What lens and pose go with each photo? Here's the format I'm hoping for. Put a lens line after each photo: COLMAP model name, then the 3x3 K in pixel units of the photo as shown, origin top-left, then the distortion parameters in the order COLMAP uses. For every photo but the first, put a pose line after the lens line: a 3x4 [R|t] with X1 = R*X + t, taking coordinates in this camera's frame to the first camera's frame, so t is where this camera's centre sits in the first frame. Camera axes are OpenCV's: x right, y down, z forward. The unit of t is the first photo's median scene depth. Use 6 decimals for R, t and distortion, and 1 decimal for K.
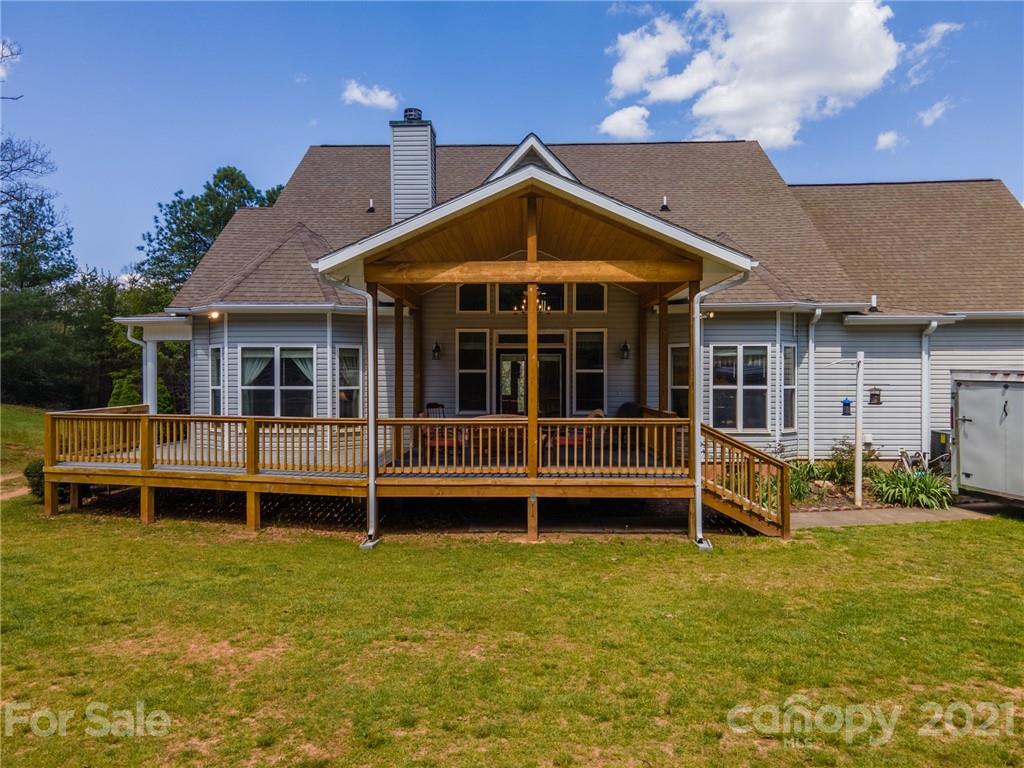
lens RADIAL K [[762.9, 0, 512.0], [0, 762.9, 384.0], [0, 0, 1]] dist [0.035792, 0.007553]
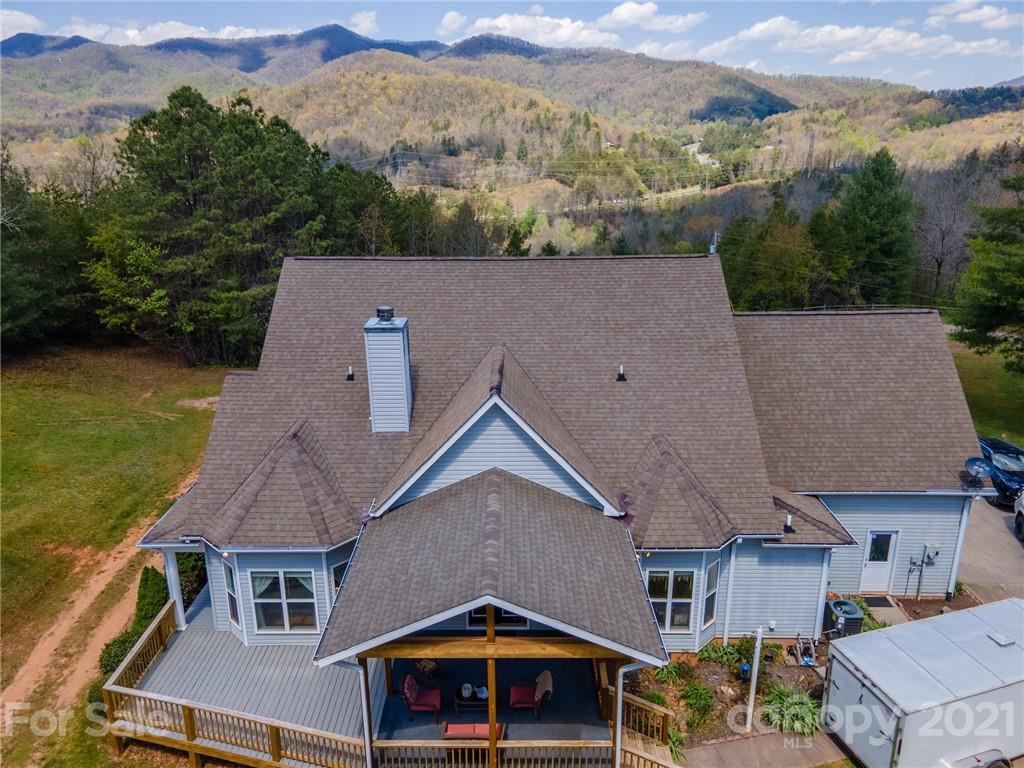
lens RADIAL K [[762.9, 0, 512.0], [0, 762.9, 384.0], [0, 0, 1]] dist [0.035792, 0.007553]
pose [[0.999824, -0.009699, 0.016060, 0.032598], [0.004218, 0.950300, 0.311306, -0.685776], [-0.018281, -0.311183, 0.950174, -0.038521]]
